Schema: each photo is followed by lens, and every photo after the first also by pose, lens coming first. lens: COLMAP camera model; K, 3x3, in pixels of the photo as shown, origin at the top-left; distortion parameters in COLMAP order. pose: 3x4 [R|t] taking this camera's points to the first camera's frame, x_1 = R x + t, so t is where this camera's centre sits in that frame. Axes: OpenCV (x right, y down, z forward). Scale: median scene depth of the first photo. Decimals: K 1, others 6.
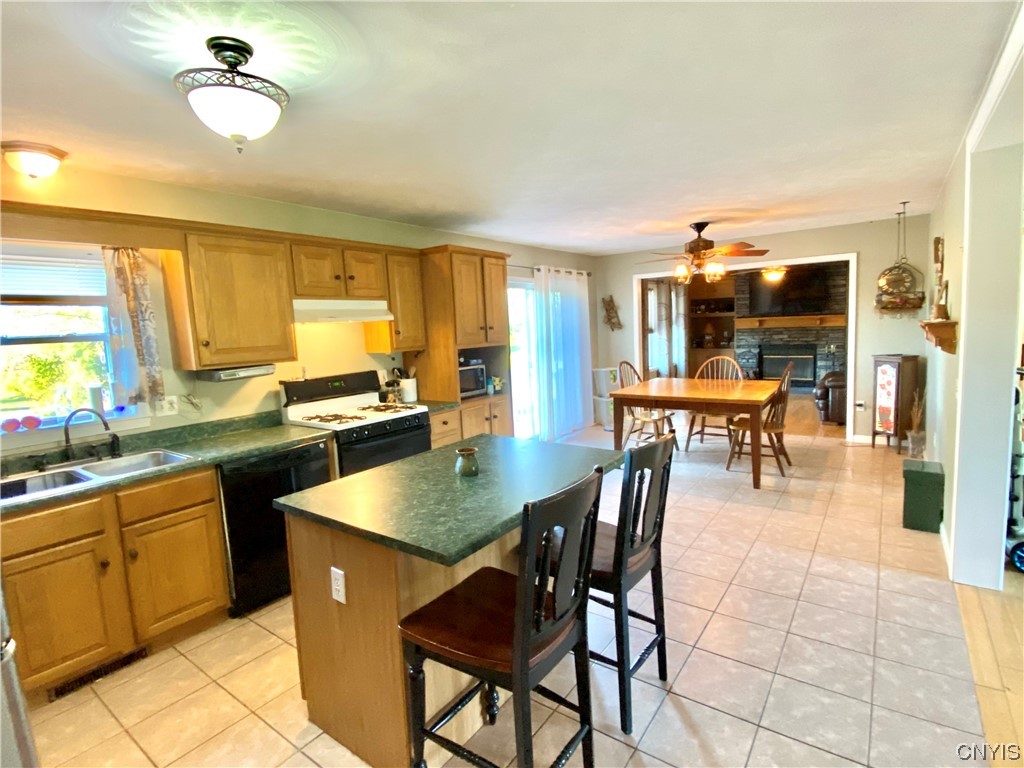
lens RADIAL K [[501.6, 0, 512.0], [0, 501.6, 384.0], [0, 0, 1]] dist [0.002269, 0.000214]
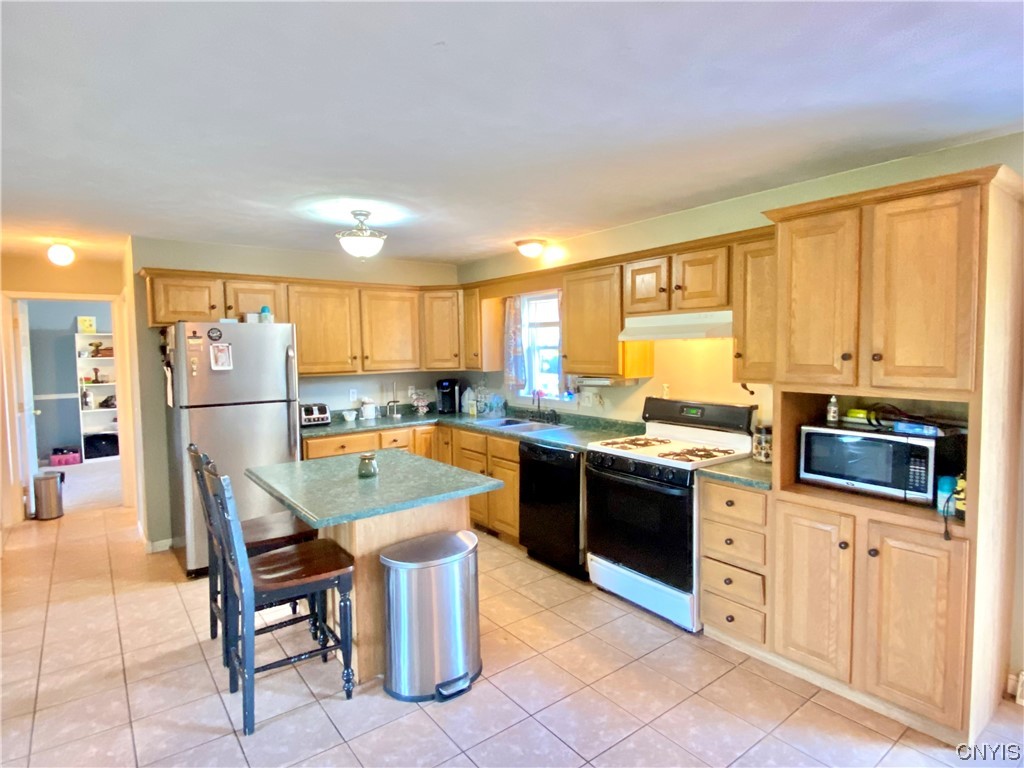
lens RADIAL K [[565.0, 0, 512.0], [0, 565.0, 384.0], [0, 0, 1]] dist [0.046961, -0.000821]
pose [[-0.284669, 0.114356, -0.951781, 0.794146], [-0.086604, 0.985731, 0.144338, -0.193629], [0.954706, 0.123517, -0.270703, 1.182211]]
